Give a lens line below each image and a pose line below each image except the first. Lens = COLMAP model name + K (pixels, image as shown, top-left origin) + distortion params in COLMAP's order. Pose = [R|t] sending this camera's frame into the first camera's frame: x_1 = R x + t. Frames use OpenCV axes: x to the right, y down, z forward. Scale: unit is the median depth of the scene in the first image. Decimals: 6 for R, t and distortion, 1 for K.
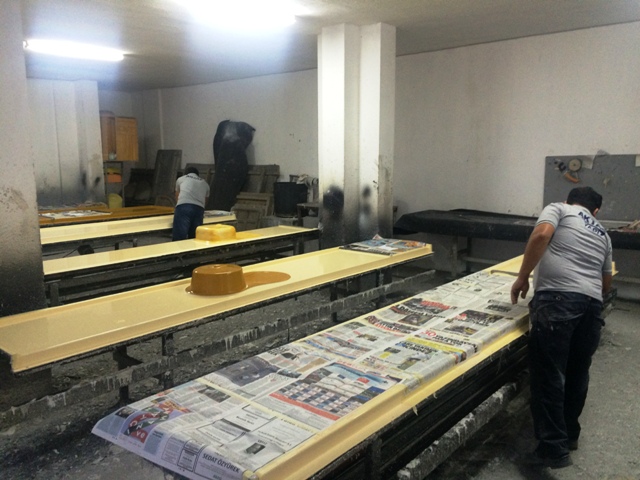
lens RADIAL K [[547.9, 0, 317.8], [0, 547.9, 238.4], [0, 0, 1]] dist [0.084129, -0.115311]
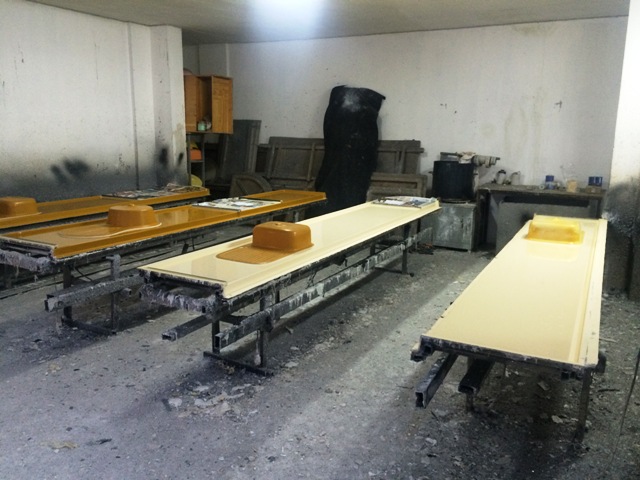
lens RADIAL K [[547.9, 0, 317.2], [0, 547.9, 240.0], [0, 0, 1]] dist [0.084129, -0.115311]
pose [[0.970991, -0.028144, 0.237453, -0.624667], [0.016646, 0.998596, 0.050288, -0.036741], [-0.238535, -0.044876, 0.970096, 0.292611]]
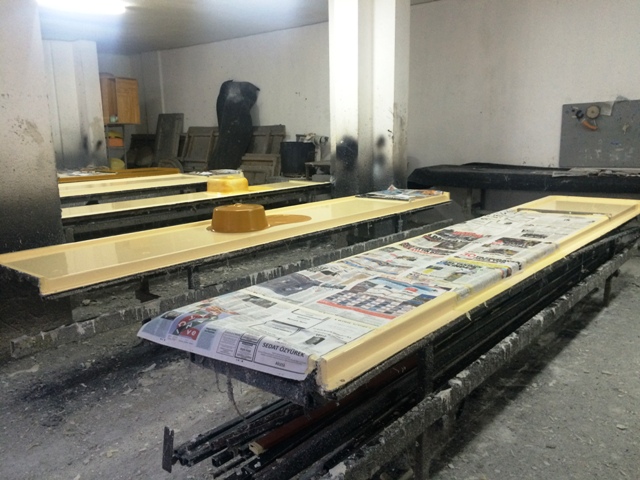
lens RADIAL K [[547.9, 0, 317.4], [0, 547.9, 239.4], [0, 0, 1]] dist [0.084129, -0.115311]
pose [[0.999904, -0.012822, 0.005229, -0.028963], [0.012592, 0.999045, 0.041843, 0.043151], [-0.005761, -0.041773, 0.999111, 0.015305]]
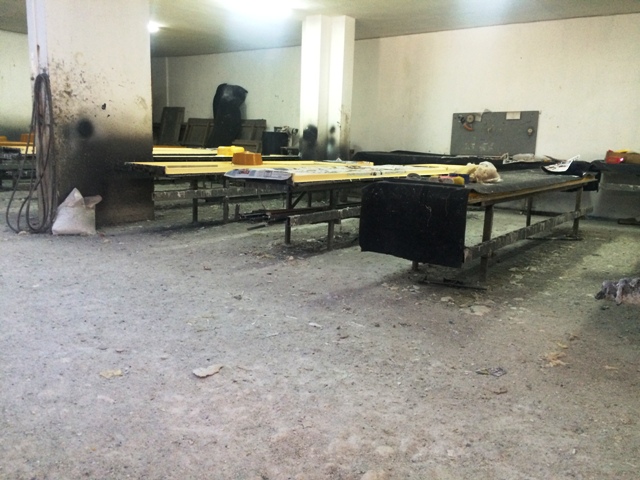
lens RADIAL K [[547.9, 0, 318.4], [0, 547.9, 238.1], [0, 0, 1]] dist [0.084129, -0.115311]
pose [[0.997104, 0.030424, 0.069694, -0.041397], [-0.031965, 0.999266, 0.021095, 0.166983], [-0.069001, -0.023262, 0.997345, -0.458611]]
